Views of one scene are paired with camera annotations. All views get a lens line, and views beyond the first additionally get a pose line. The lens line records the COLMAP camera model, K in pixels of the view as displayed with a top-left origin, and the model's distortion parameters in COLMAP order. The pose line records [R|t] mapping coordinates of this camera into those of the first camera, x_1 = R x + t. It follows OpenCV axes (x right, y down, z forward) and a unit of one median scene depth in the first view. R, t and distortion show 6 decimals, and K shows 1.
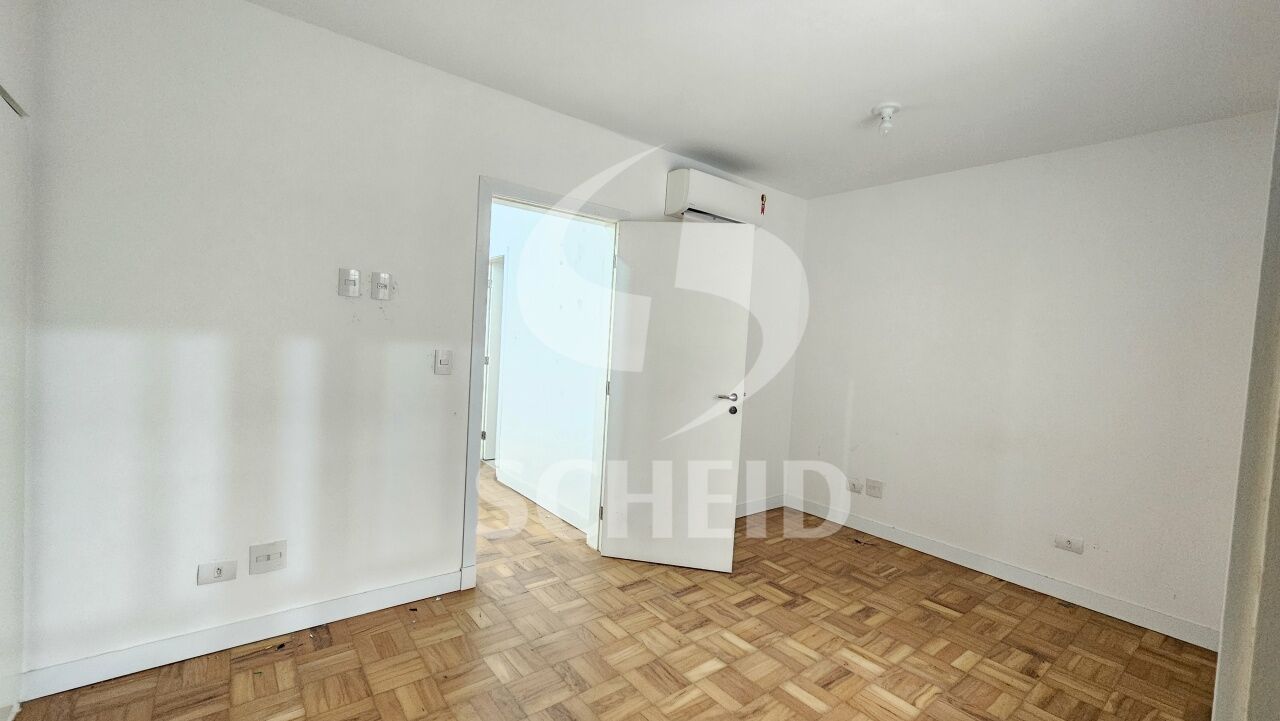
lens RADIAL K [[527.1, 0, 645.2], [0, 527.1, 356.8], [0, 0, 1]] dist [0.002539, 0.000112]
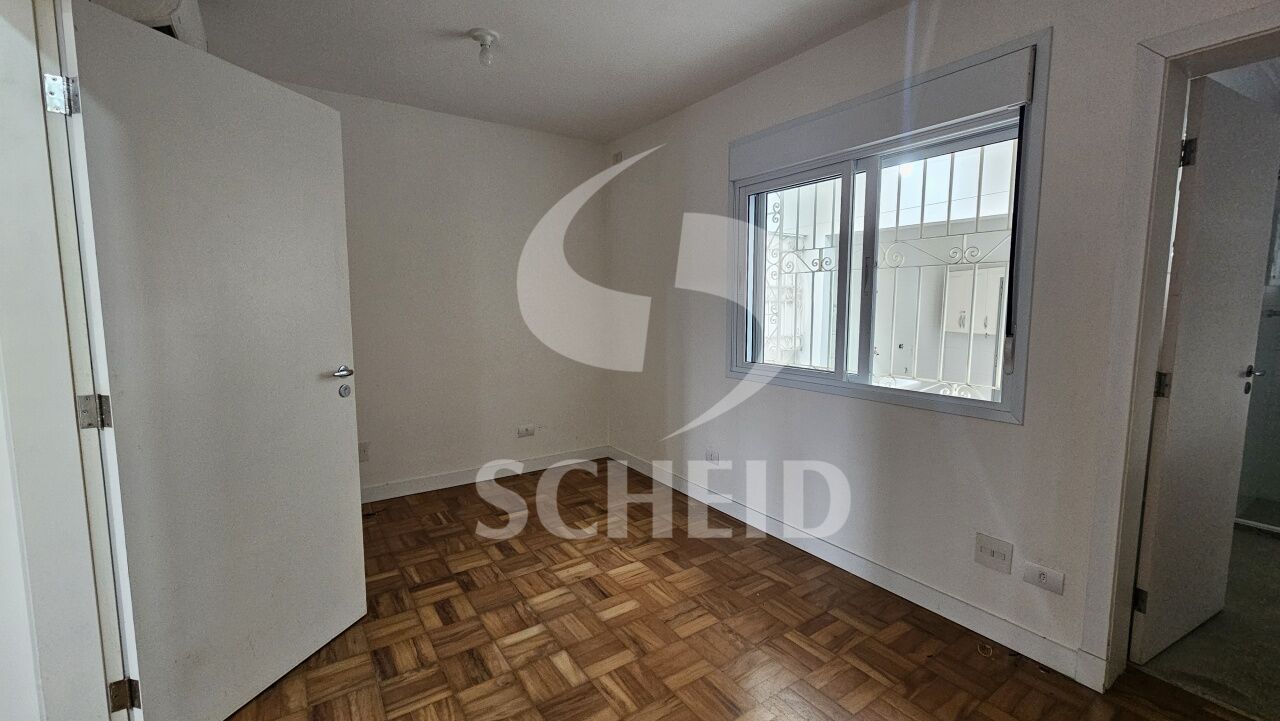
lens RADIAL K [[527.1, 0, 644.7], [0, 527.1, 362.2], [0, 0, 1]] dist [0.002539, 0.000112]
pose [[0.074604, -0.166809, 0.983163, -0.551606], [0.037388, 0.985685, 0.164400, -0.039316], [-0.996512, 0.024494, 0.079773, 0.667274]]
